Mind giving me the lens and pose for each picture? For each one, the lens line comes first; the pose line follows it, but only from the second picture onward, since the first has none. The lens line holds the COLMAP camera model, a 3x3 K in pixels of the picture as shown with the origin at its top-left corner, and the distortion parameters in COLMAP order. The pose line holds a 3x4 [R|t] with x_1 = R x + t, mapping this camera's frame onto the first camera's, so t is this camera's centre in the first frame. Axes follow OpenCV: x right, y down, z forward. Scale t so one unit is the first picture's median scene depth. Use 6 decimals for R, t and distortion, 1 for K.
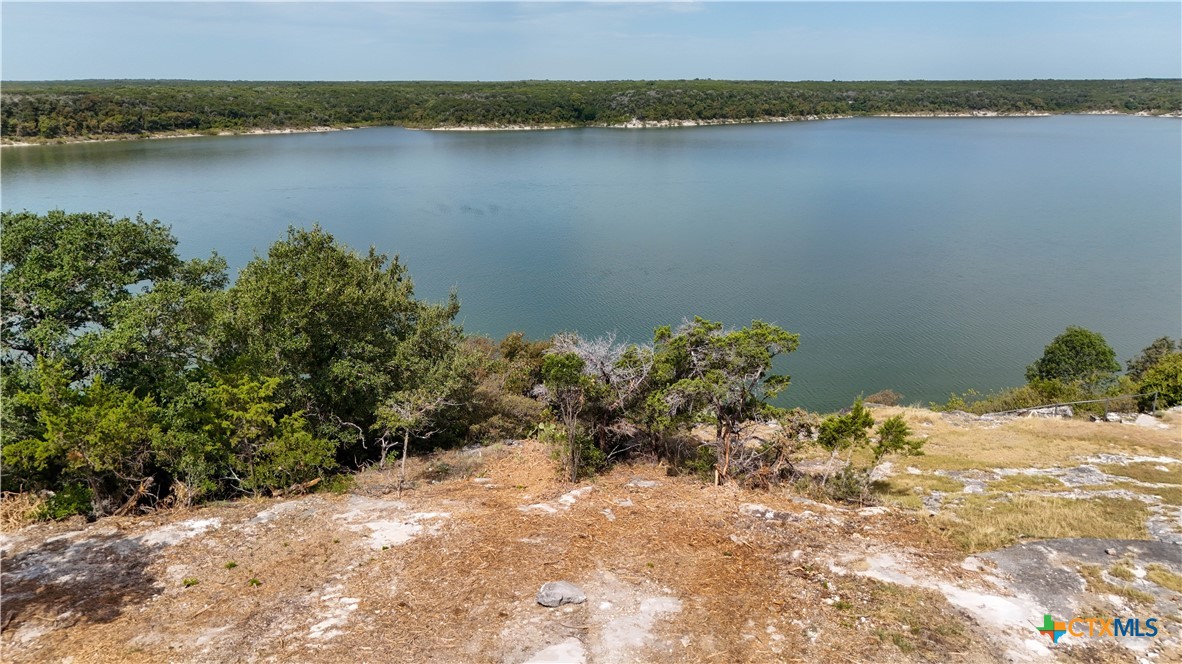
lens RADIAL K [[874.3, 0, 596.5], [0, 874.3, 332.4], [0, 0, 1]] dist [0.061684, -0.058604]
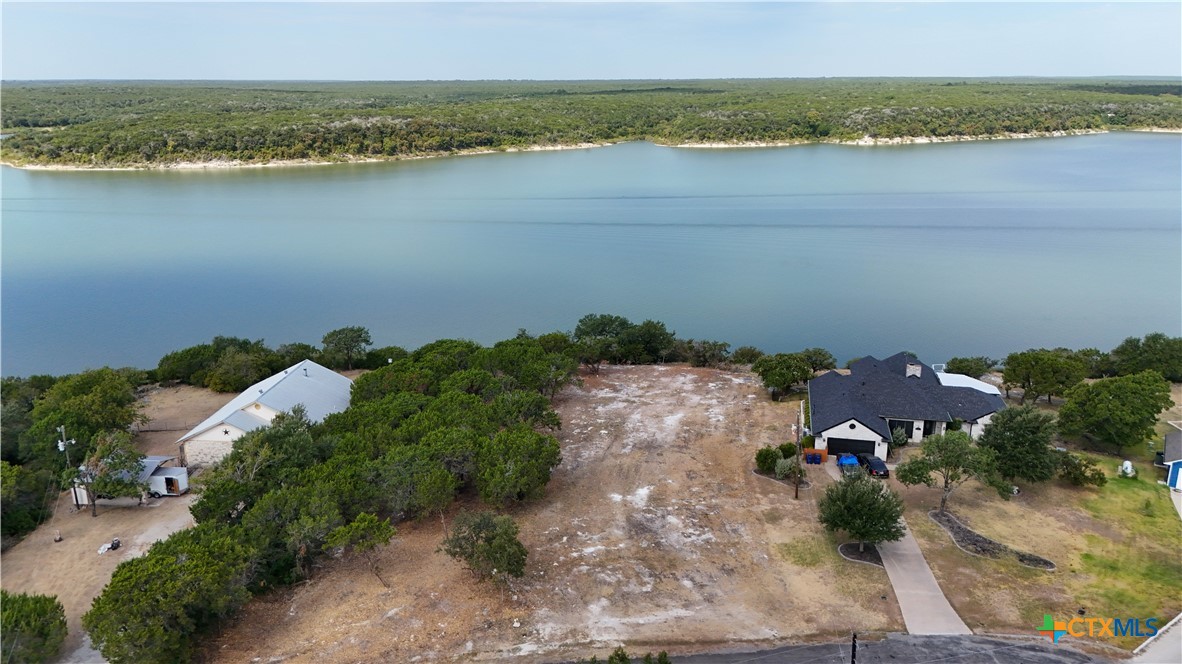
lens RADIAL K [[874.3, 0, 596.5], [0, 874.3, 332.4], [0, 0, 1]] dist [0.061684, -0.058604]
pose [[0.963222, 0.072953, -0.258616, 0.028125], [-0.070898, 0.997334, 0.017277, -0.001833], [0.259186, 0.001694, 0.965826, -0.152965]]
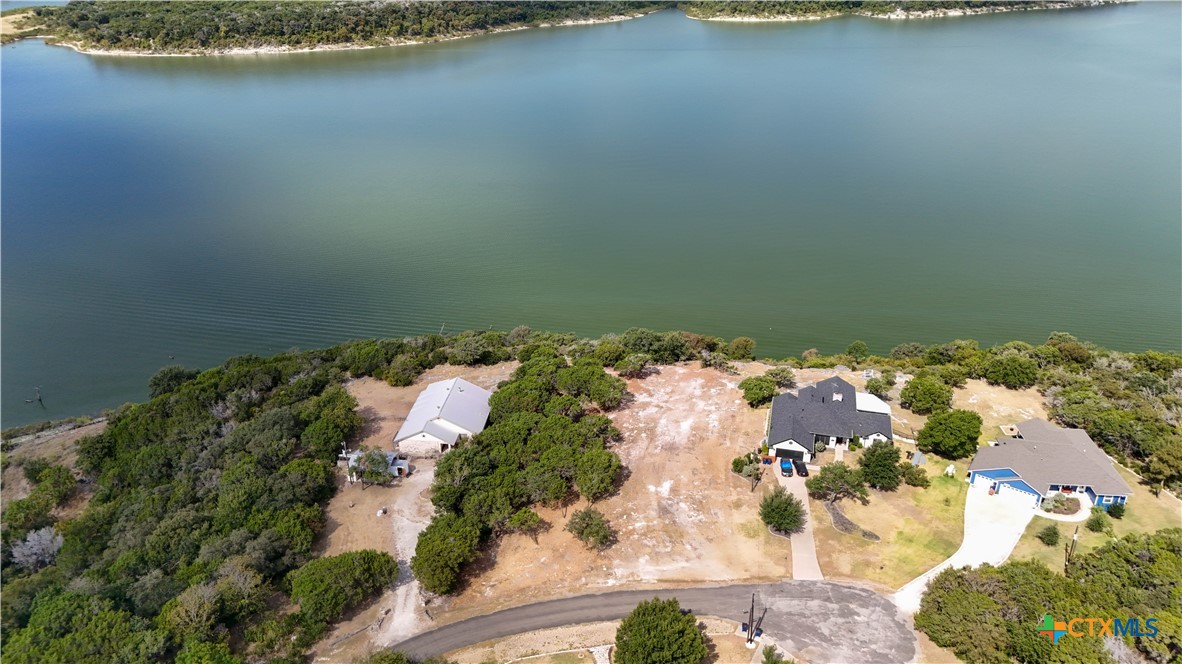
lens RADIAL K [[874.3, 0, 596.5], [0, 874.3, 332.4], [0, 0, 1]] dist [0.061684, -0.058604]
pose [[0.954620, 0.132561, -0.266700, 0.040576], [-0.080666, 0.977095, 0.196921, -0.055593], [0.286695, -0.166471, 0.943448, -0.236168]]
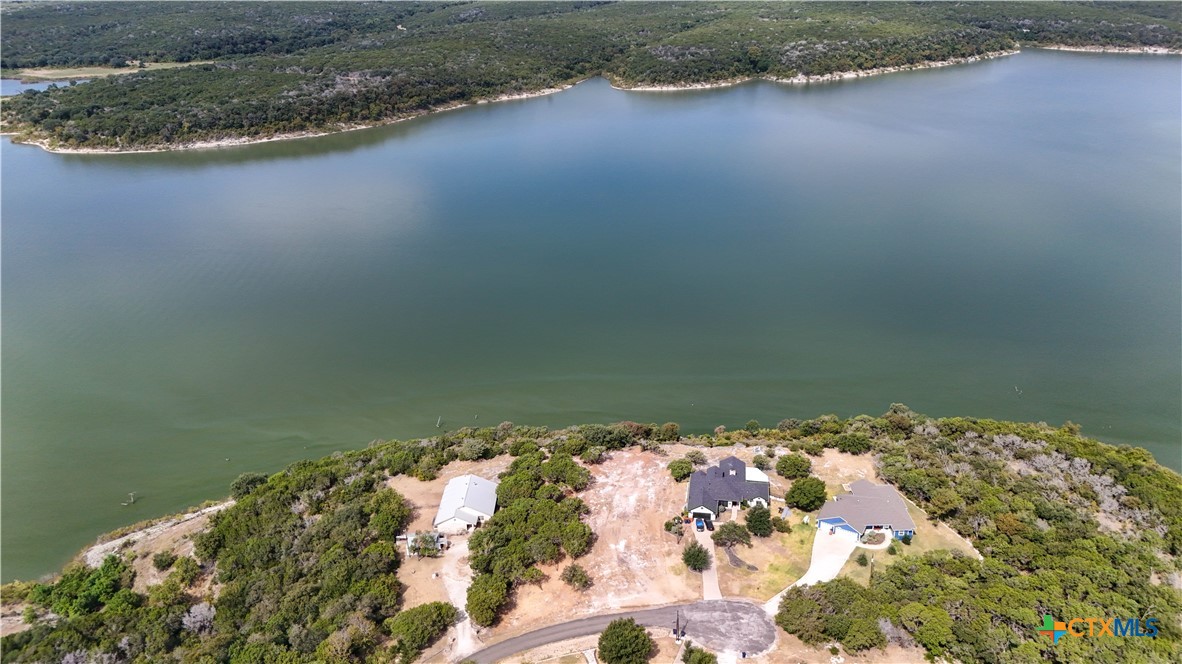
lens RADIAL K [[874.3, 0, 596.5], [0, 874.3, 332.4], [0, 0, 1]] dist [0.061684, -0.058604]
pose [[0.976241, 0.071483, -0.204556, 0.056326], [-0.038185, 0.985998, 0.162324, -0.107610], [0.213295, -0.150657, 0.965302, -0.339049]]
